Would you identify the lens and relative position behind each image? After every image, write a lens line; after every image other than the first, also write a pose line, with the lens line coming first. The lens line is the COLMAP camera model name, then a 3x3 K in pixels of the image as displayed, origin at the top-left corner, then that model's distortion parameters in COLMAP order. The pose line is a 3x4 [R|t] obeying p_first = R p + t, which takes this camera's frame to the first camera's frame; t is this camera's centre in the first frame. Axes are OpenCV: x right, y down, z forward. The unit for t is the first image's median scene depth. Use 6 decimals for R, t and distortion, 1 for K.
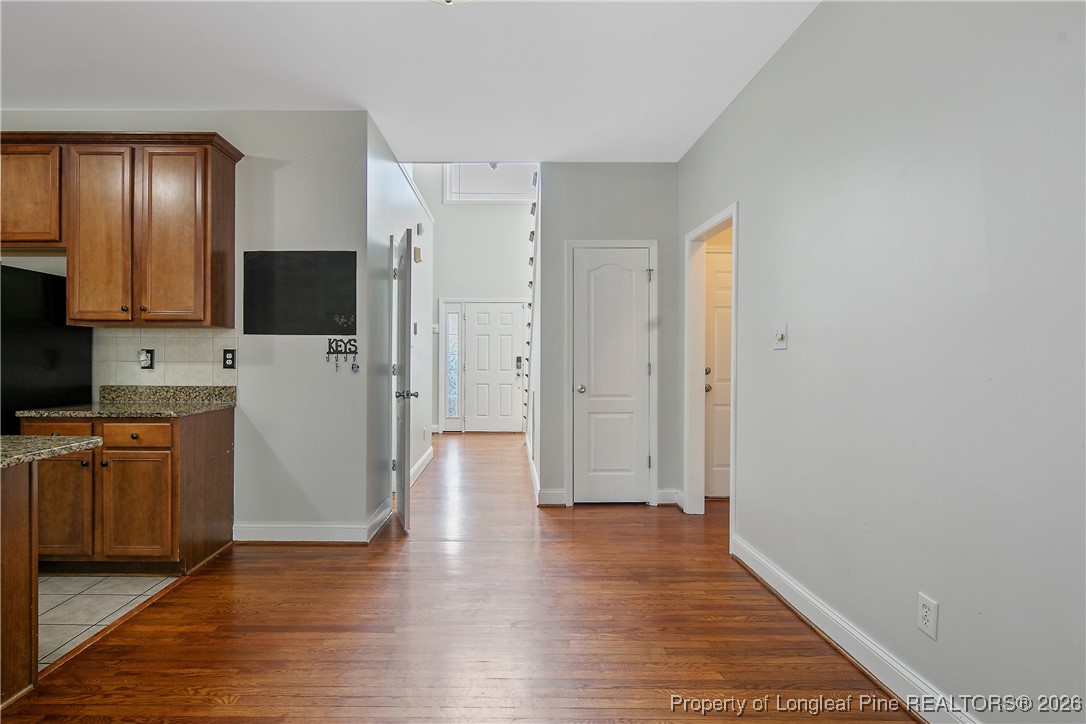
lens RADIAL K [[518.3, 0, 543.0], [0, 518.3, 362.0], [0, 0, 1]] dist [0.003007, 0.000670]
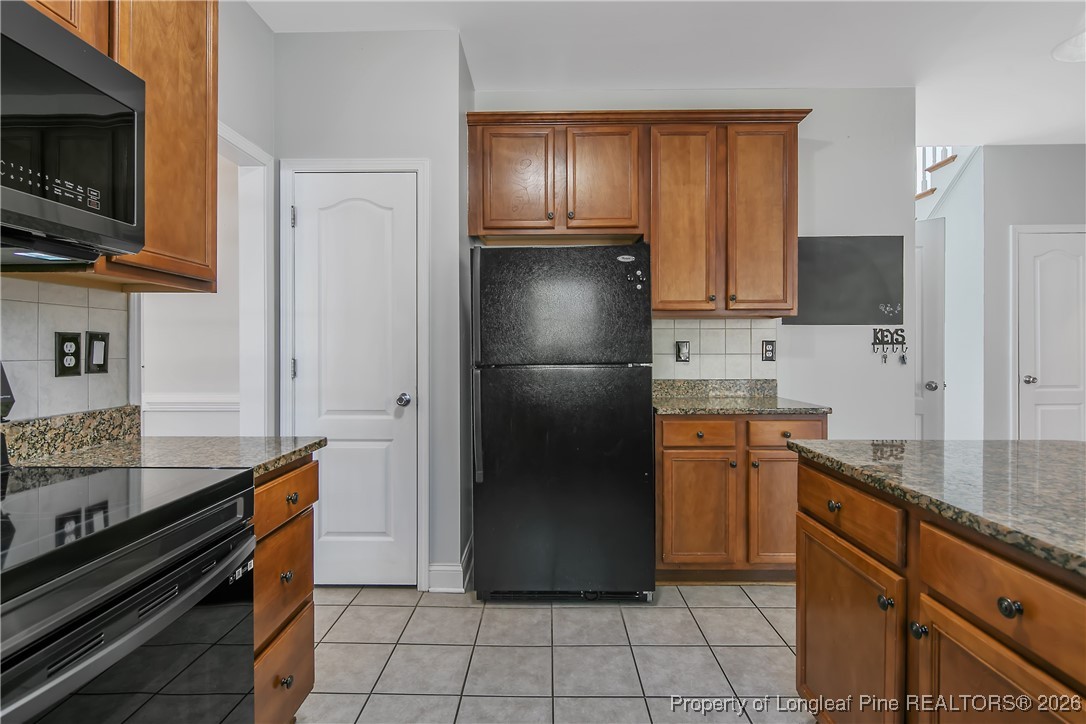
lens RADIAL K [[528.7, 0, 539.6], [0, 528.7, 342.2], [0, 0, 1]] dist [0.000122, -0.000110]
pose [[0.999852, -0.005327, 0.016343, -1.040497], [0.005550, 0.999892, -0.013602, -0.010377], [-0.016269, 0.013690, 0.999774, 0.045584]]
